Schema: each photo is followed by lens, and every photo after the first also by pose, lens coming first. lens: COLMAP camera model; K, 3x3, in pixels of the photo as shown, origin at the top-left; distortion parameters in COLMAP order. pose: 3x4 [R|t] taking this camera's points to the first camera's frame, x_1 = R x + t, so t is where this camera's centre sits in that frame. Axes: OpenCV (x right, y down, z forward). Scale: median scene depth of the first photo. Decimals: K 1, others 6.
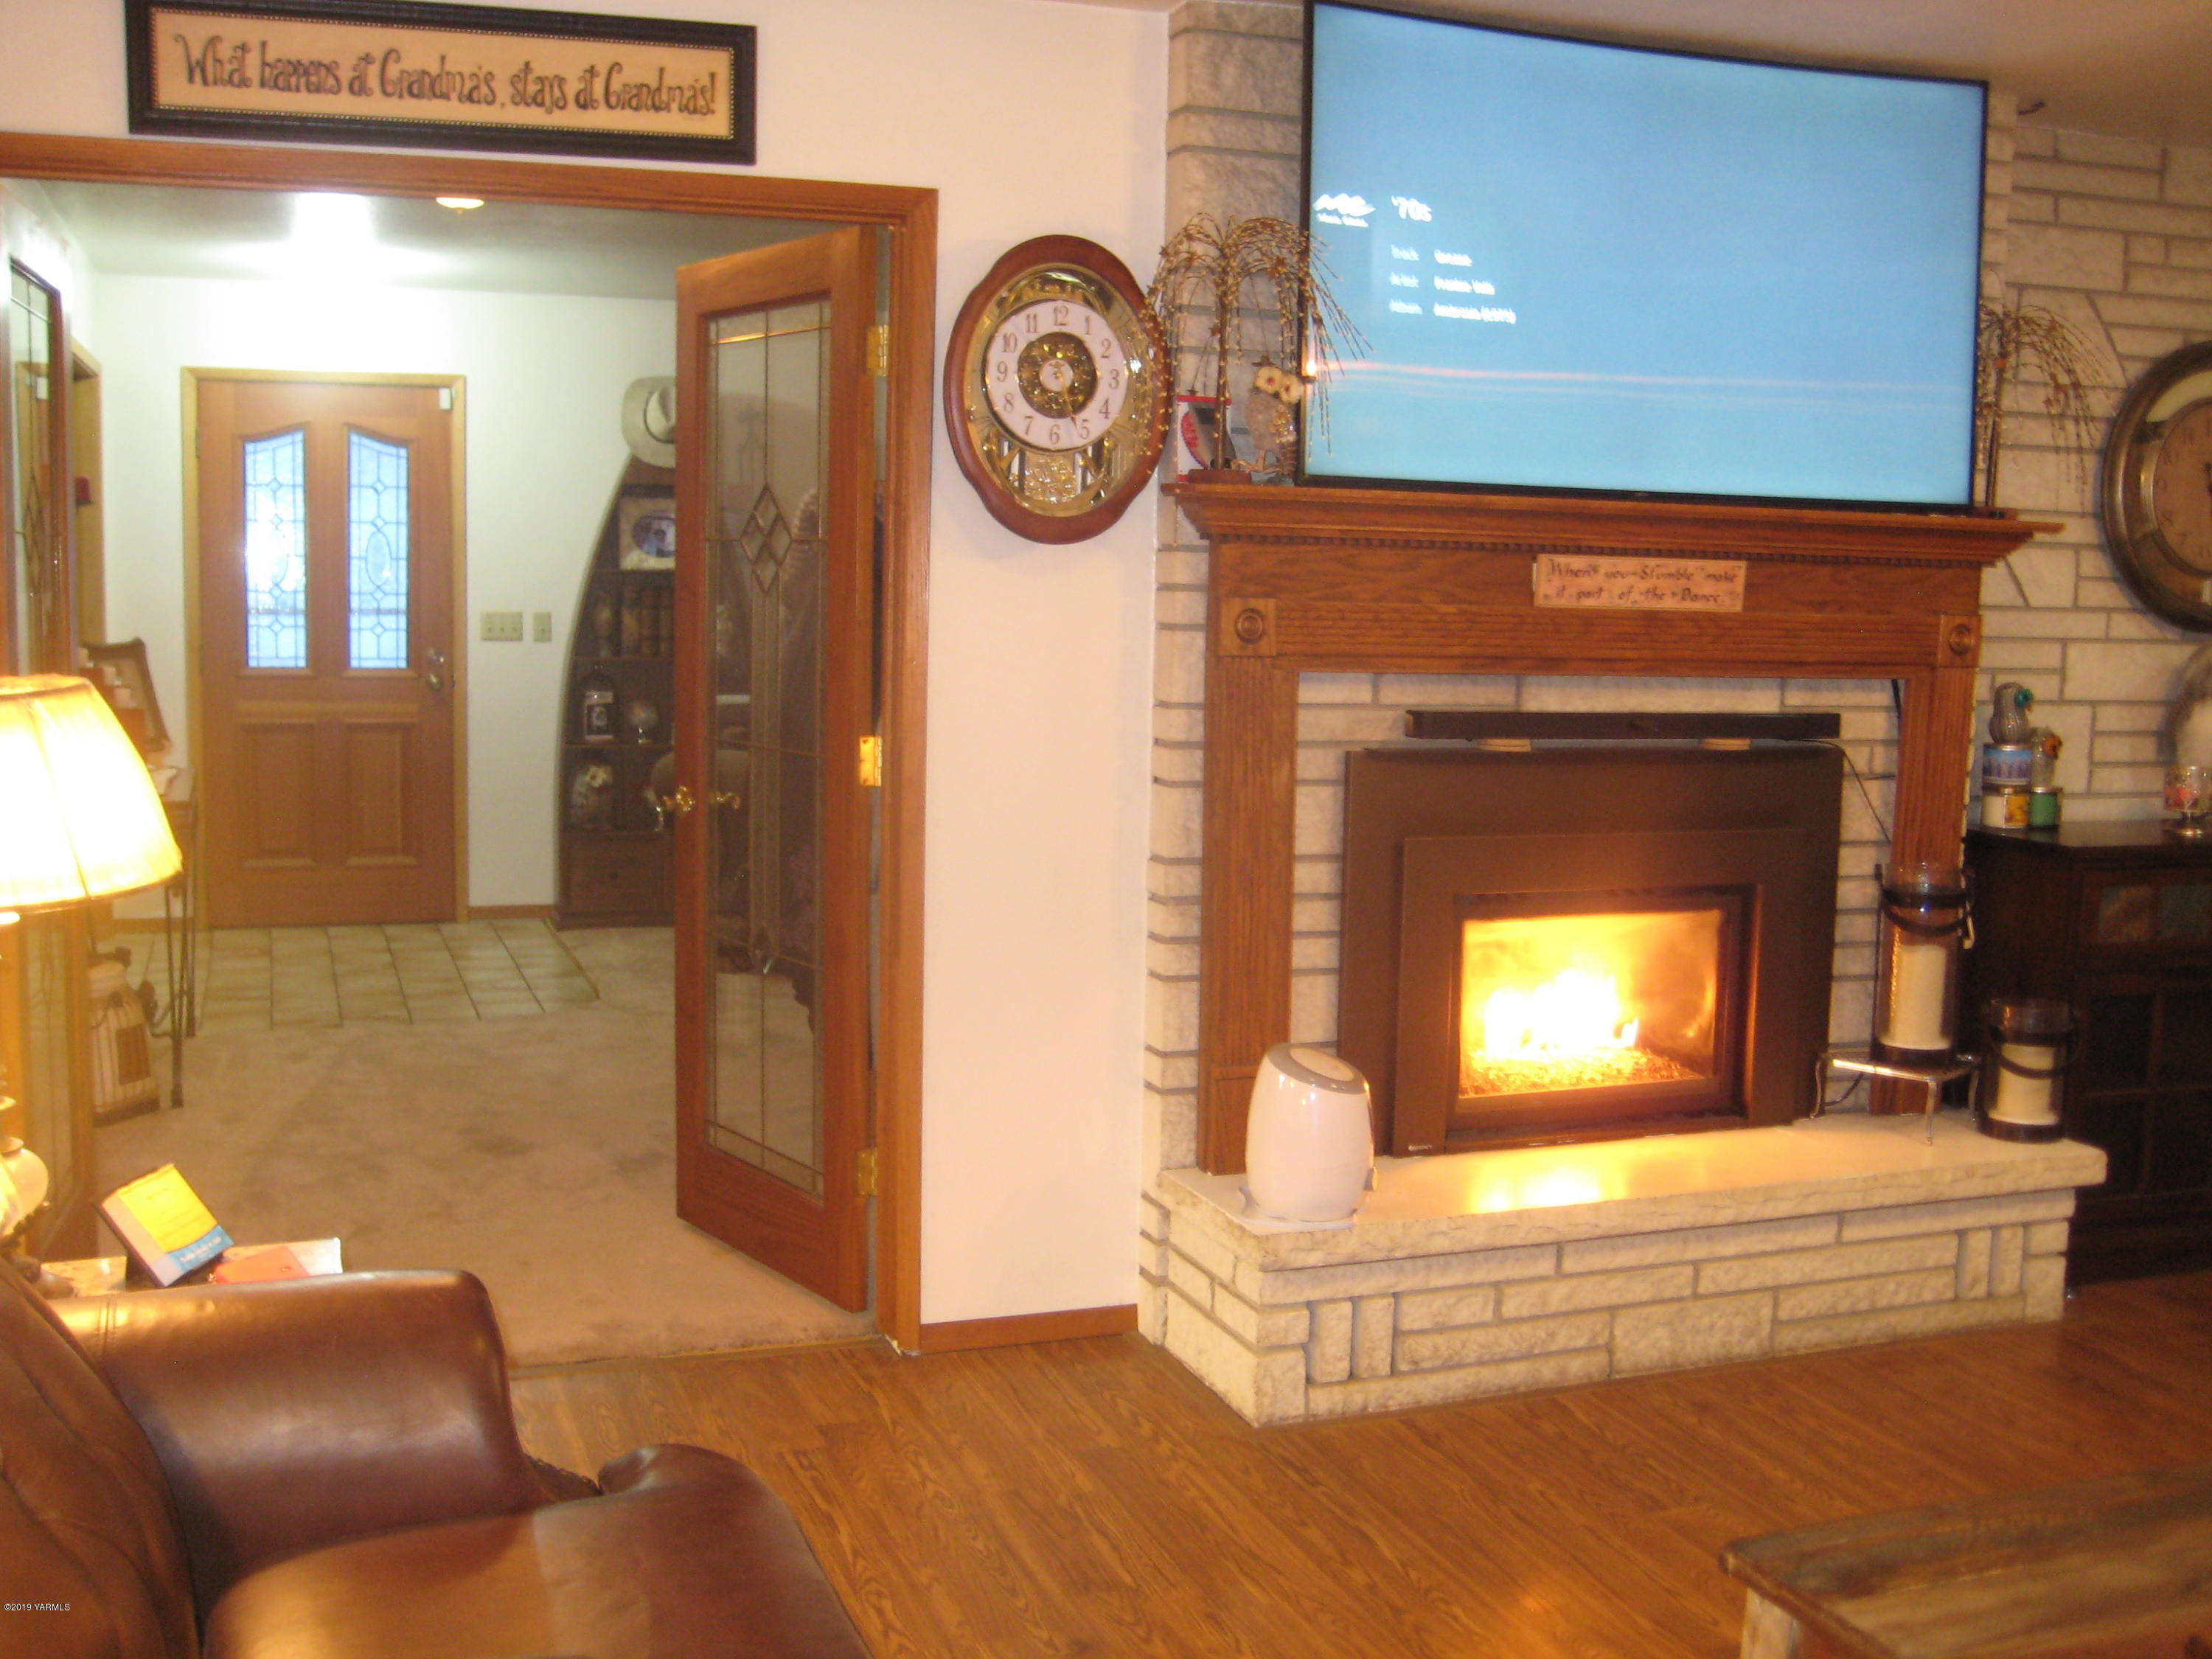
lens RADIAL K [[2327.6, 0, 1106.0], [0, 2327.6, 829.5], [0, 0, 1]] dist [-0.159689, 0.224984]
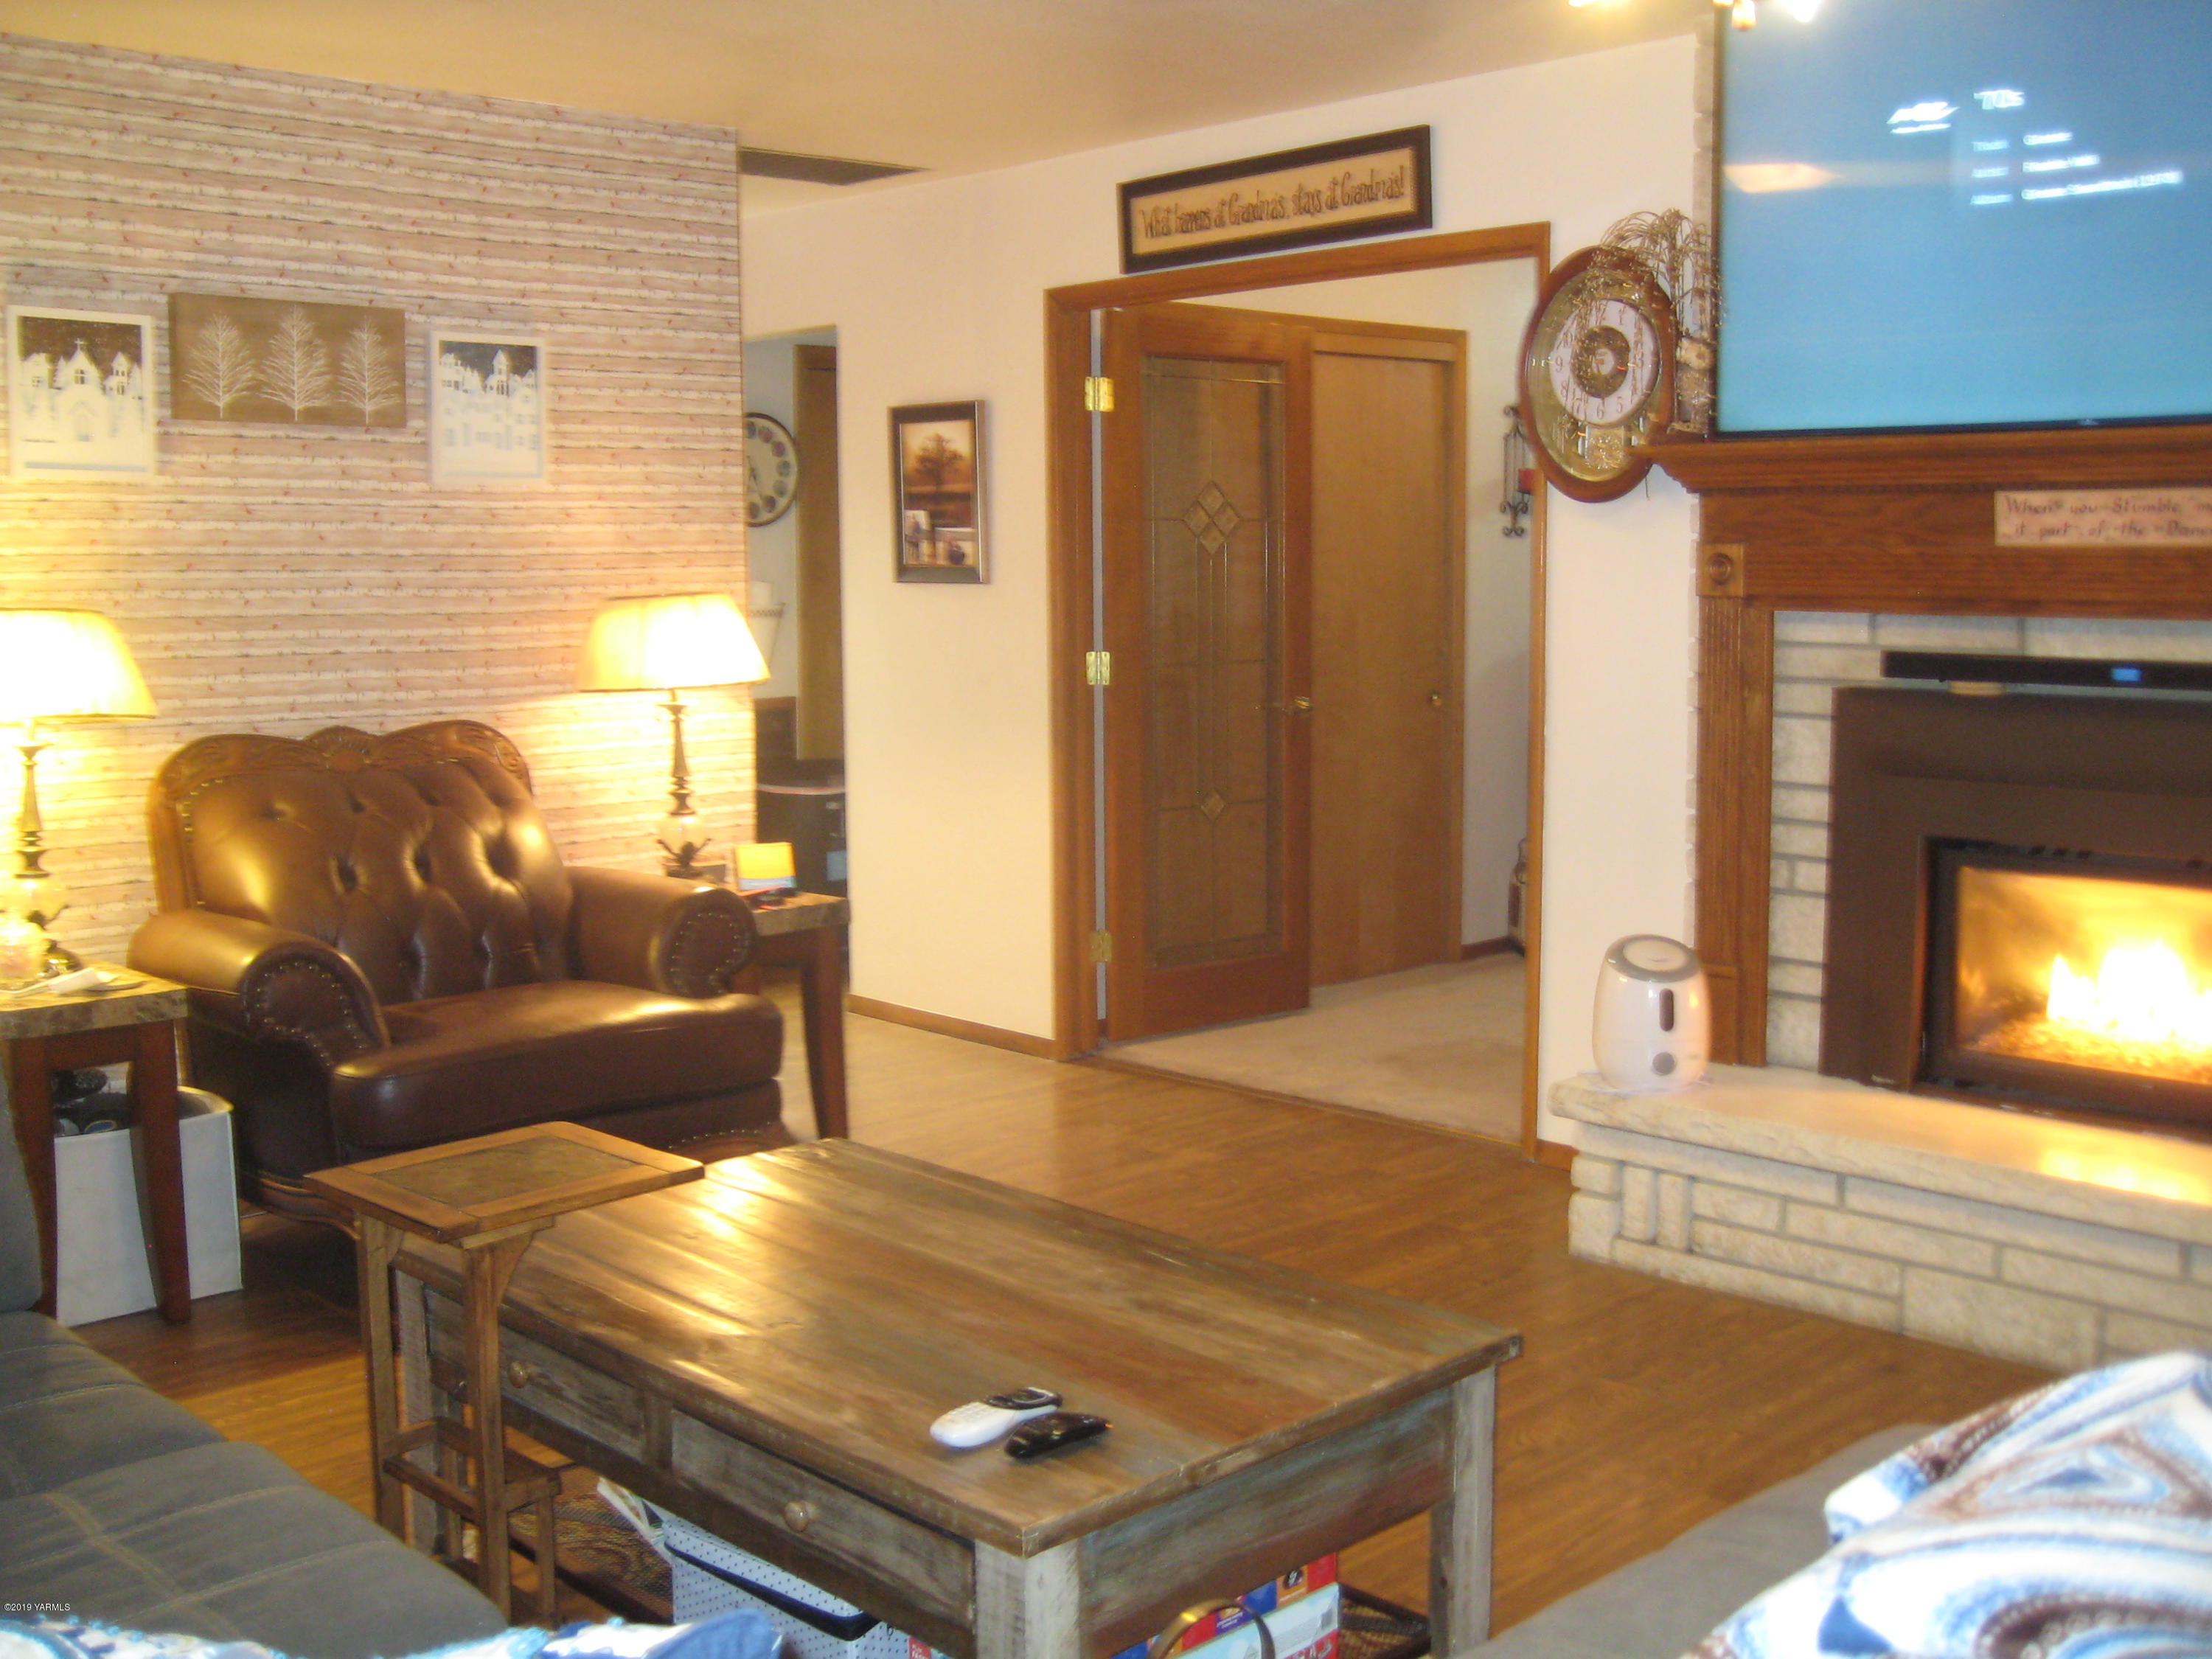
lens RADIAL K [[2327.6, 0, 1106.0], [0, 2327.6, 829.5], [0, 0, 1]] dist [-0.159689, 0.224984]
pose [[0.395570, 0.083528, -0.914630, 0.965928], [-0.087401, 0.994760, 0.053046, 0.003998], [0.914268, 0.058956, 0.400798, 0.292799]]
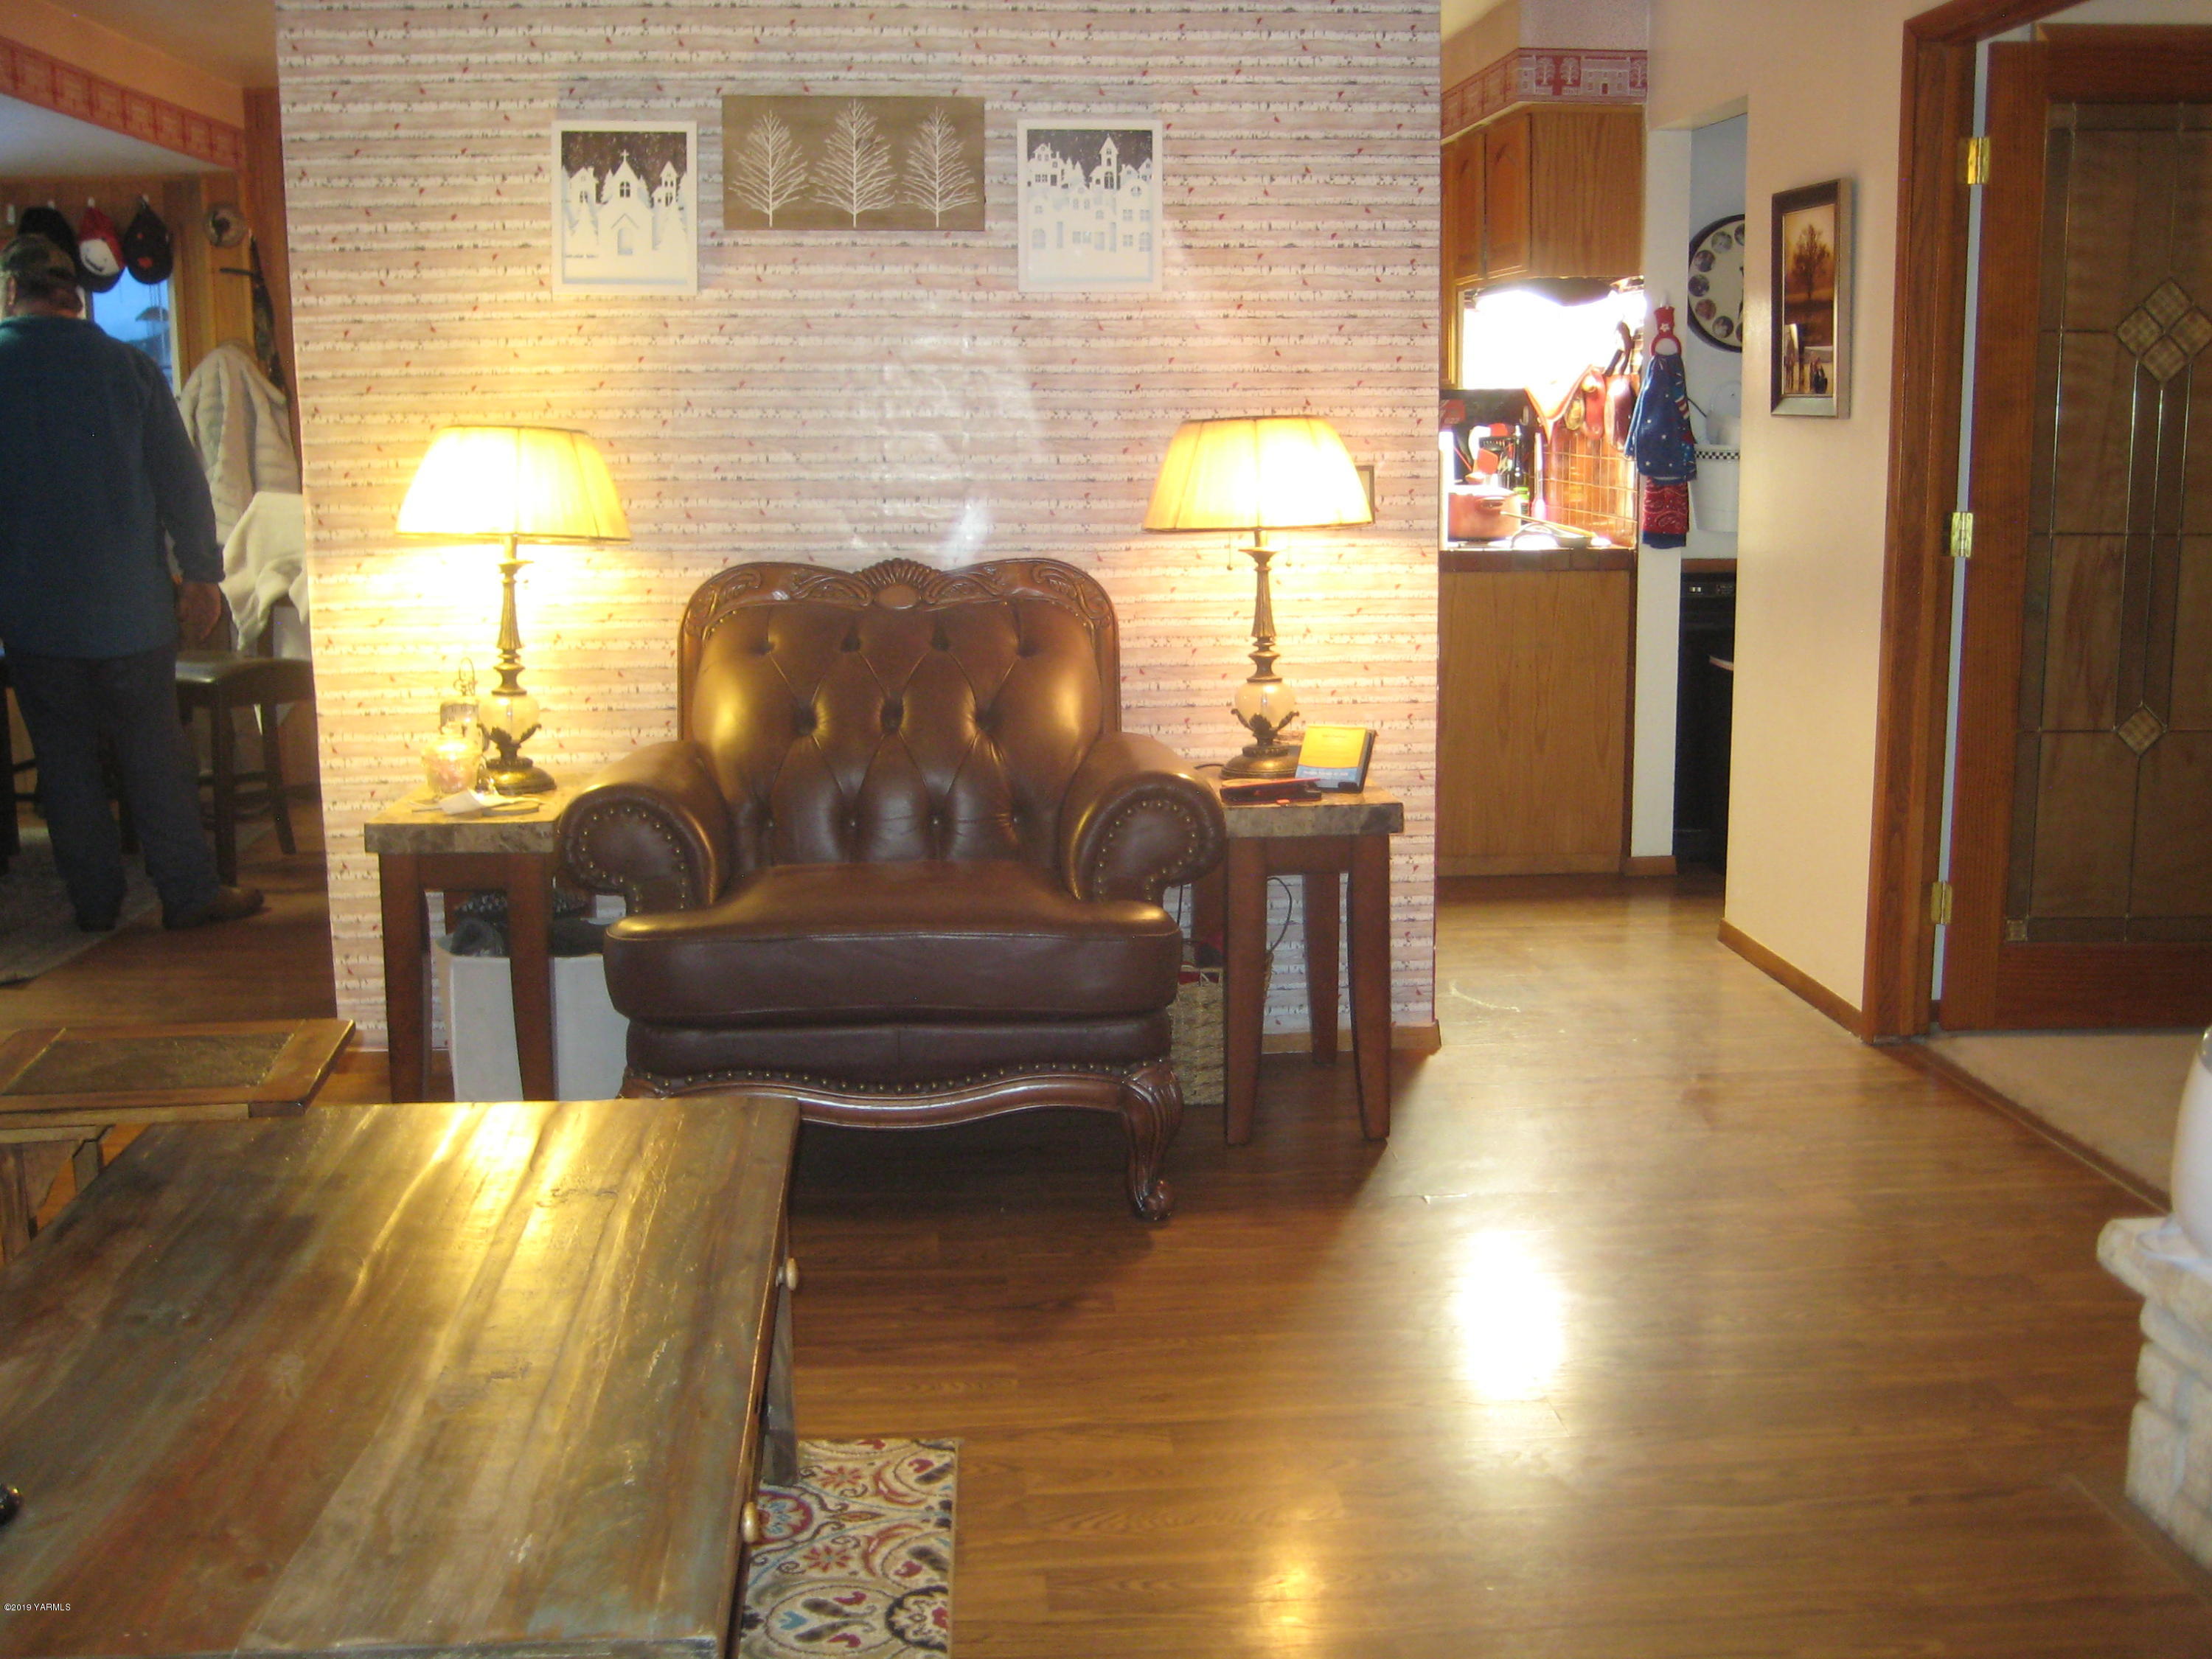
lens RADIAL K [[2376.1, 0, 1106.0], [0, 2376.1, 829.5], [0, 0, 1]] dist [-0.119640, 0.027286]
pose [[-0.275993, 0.155766, -0.948454, 0.787288], [-0.107206, 0.975635, 0.191426, -0.052941], [0.955162, 0.154512, -0.252569, 0.806610]]
